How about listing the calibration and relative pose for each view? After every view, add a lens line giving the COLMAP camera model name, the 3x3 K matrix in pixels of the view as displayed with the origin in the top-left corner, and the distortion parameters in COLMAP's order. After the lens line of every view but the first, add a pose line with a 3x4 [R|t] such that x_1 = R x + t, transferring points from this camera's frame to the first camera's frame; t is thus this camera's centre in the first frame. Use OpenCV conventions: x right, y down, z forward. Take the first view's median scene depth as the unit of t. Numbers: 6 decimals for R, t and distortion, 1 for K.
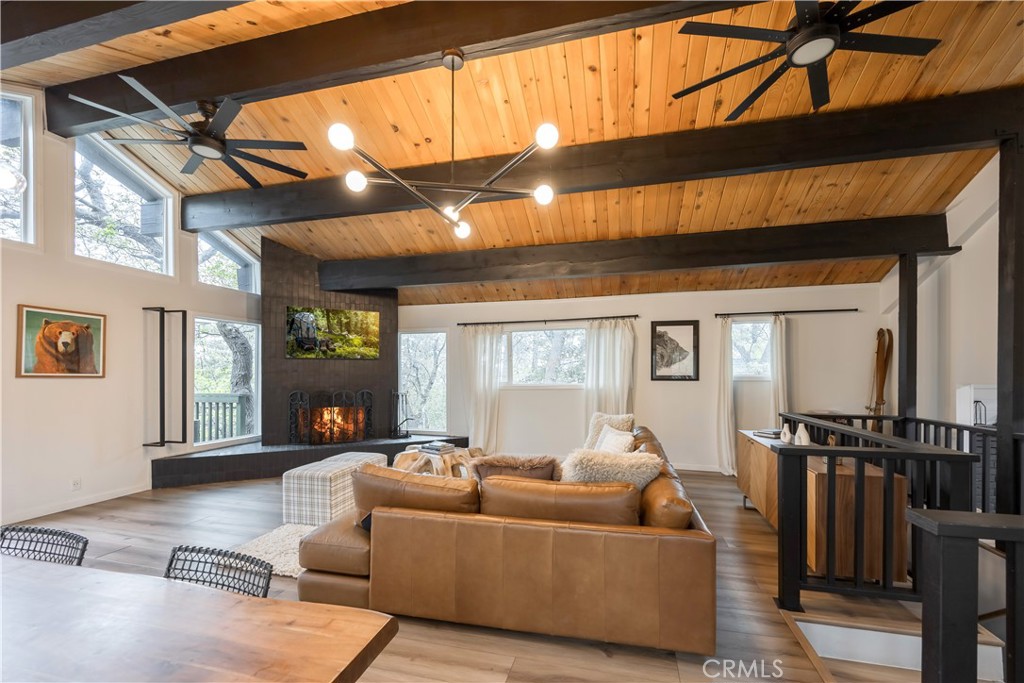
lens RADIAL K [[421.7, 0, 510.9], [0, 421.7, 375.4], [0, 0, 1]] dist [-0.000466, -0.000104]
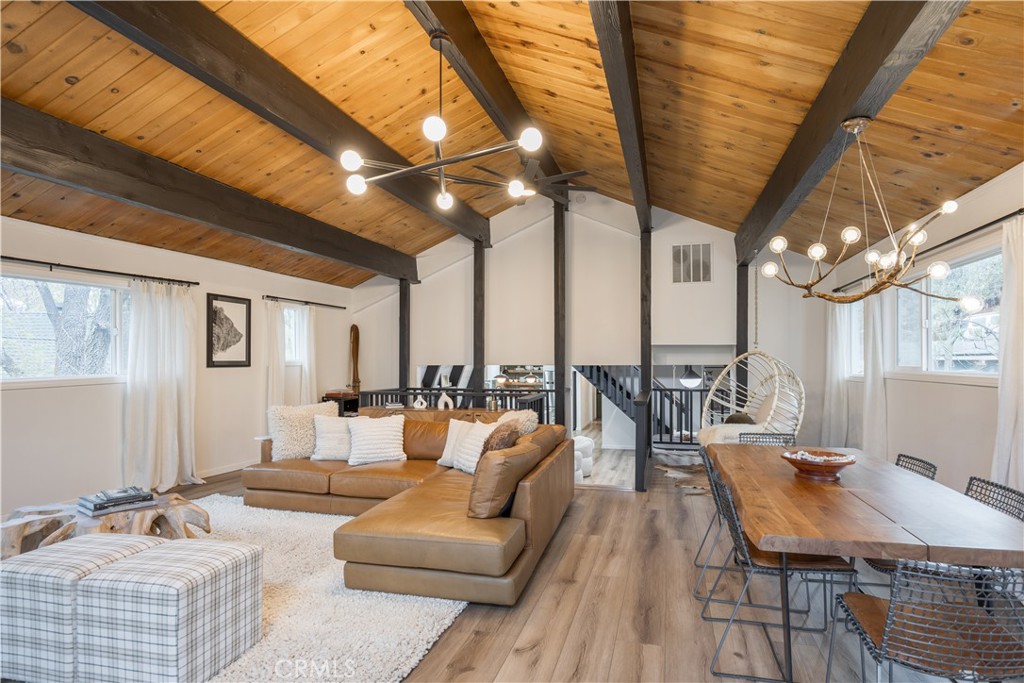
lens RADIAL K [[549.3, 0, 500.8], [0, 549.3, 354.3], [0, 0, 1]] dist [-0.007876, -0.000682]
pose [[0.018078, 0.006559, 0.999815, -0.712087], [0.002801, 0.999974, -0.006611, -0.004121], [-0.999833, 0.002920, 0.018060, 0.443525]]
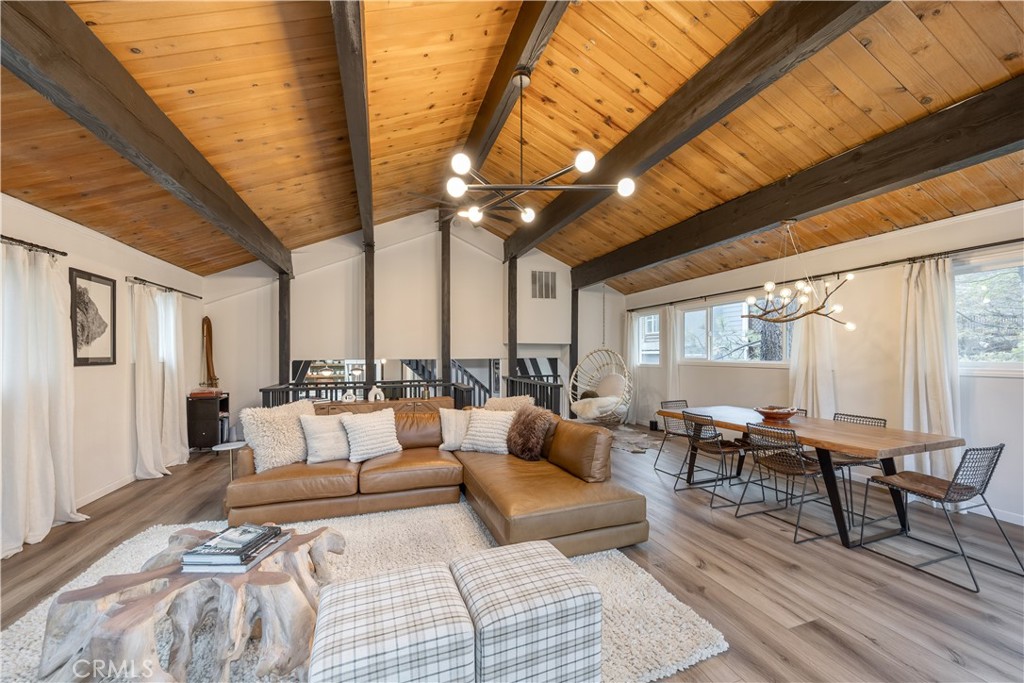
lens RADIAL K [[441.8, 0, 510.4], [0, 441.8, 354.3], [0, 0, 1]] dist [0.000653, 0.000106]
pose [[-0.570653, -0.003458, 0.821184, -0.557005], [0.002207, 0.999981, 0.005744, -0.007355], [-0.821188, 0.005090, -0.570635, 0.874546]]
